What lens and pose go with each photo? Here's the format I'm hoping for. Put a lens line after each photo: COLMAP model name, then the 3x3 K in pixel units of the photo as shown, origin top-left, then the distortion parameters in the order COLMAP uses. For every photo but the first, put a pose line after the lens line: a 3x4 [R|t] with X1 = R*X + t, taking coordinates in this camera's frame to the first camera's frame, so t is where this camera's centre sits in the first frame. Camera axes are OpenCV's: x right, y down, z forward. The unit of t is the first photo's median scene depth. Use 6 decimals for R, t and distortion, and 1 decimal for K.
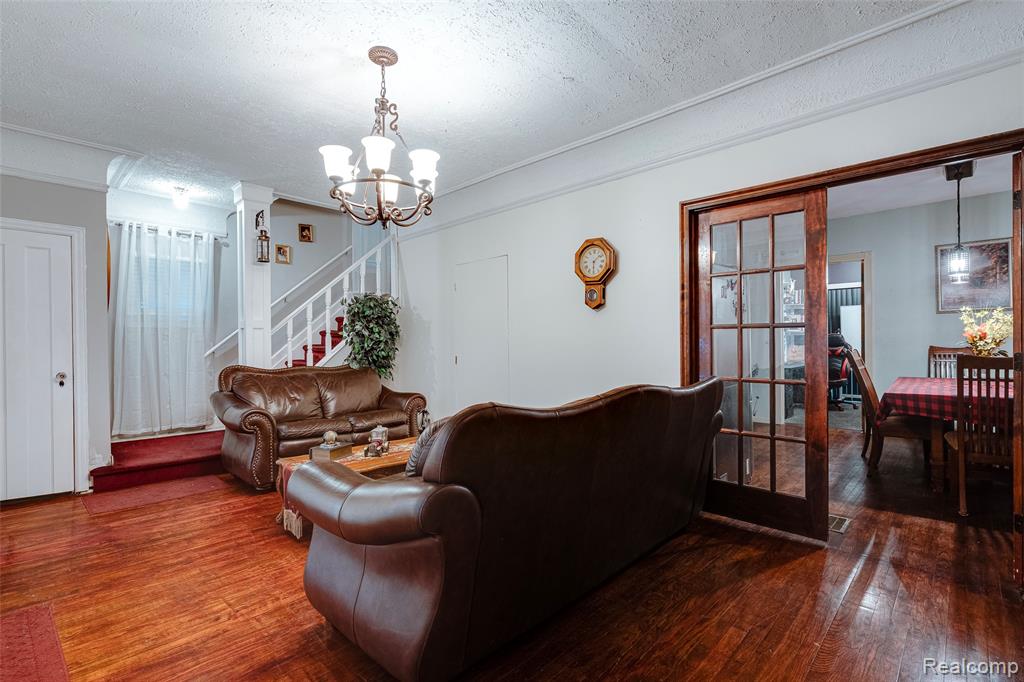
lens RADIAL K [[472.2, 0, 507.2], [0, 472.2, 339.4], [0, 0, 1]] dist [-0.005938, 0.002520]
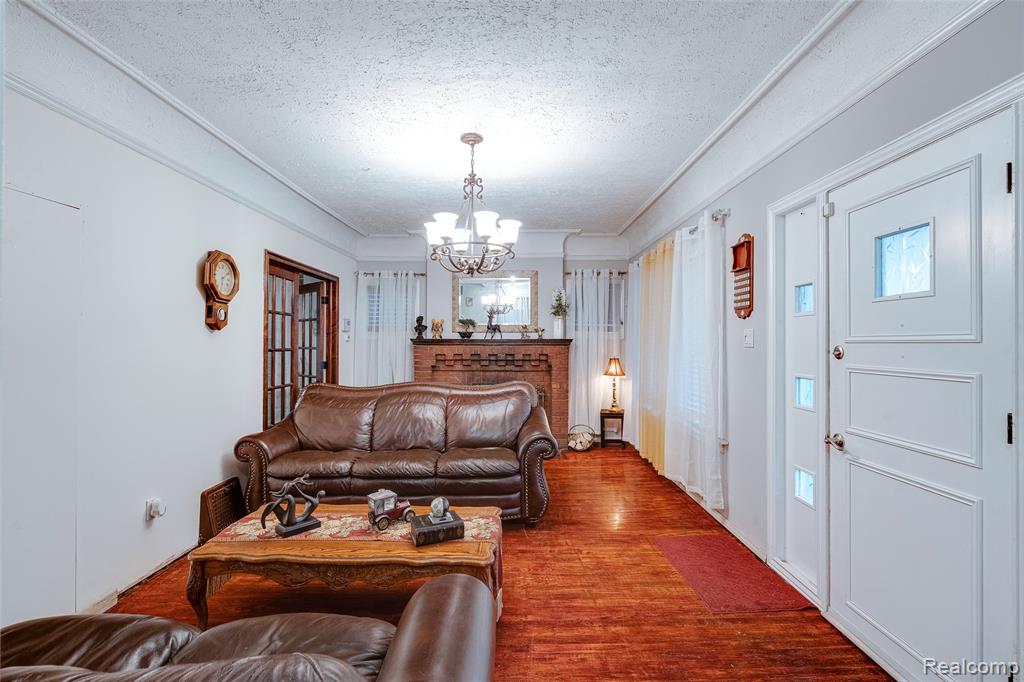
lens RADIAL K [[472.2, 0, 512.9], [0, 472.2, 343.1], [0, 0, 1]] dist [-0.005938, 0.002520]
pose [[-0.709185, 0.004323, 0.705010, -1.082318], [0.002791, 0.999991, -0.003324, -0.046307], [-0.705017, -0.000390, -0.709190, 1.605923]]
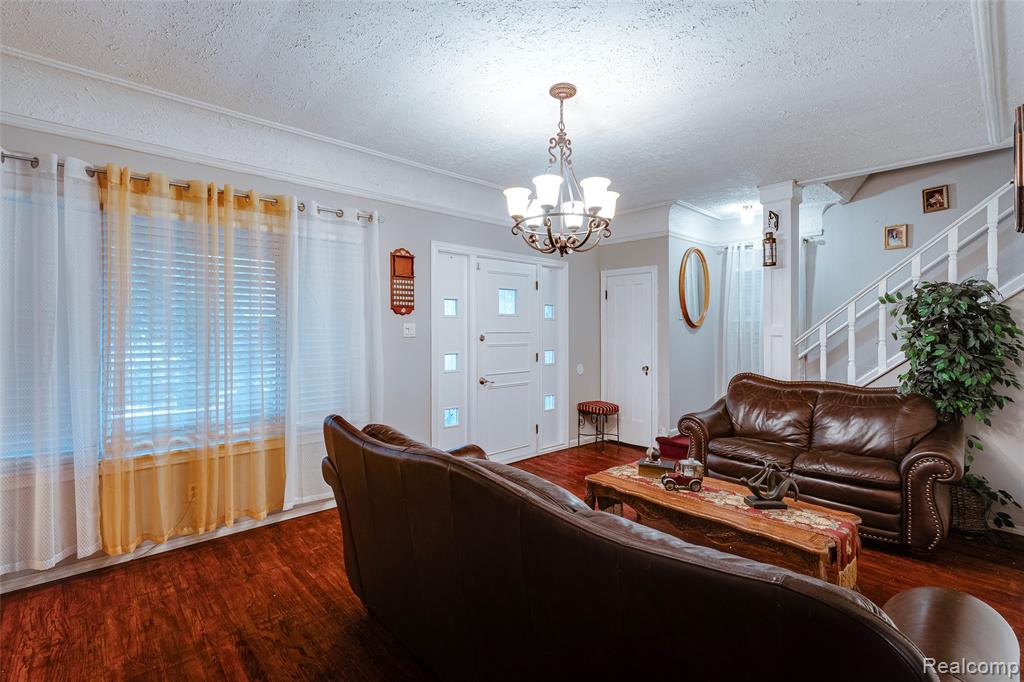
lens RADIAL K [[472.2, 0, 511.6], [0, 472.2, 334.7], [0, 0, 1]] dist [-0.005938, 0.002520]
pose [[-0.048585, 0.017302, -0.998669, 0.708830], [0.003874, 0.999846, 0.017134, -0.070282], [0.998812, -0.003037, -0.048645, 0.830675]]
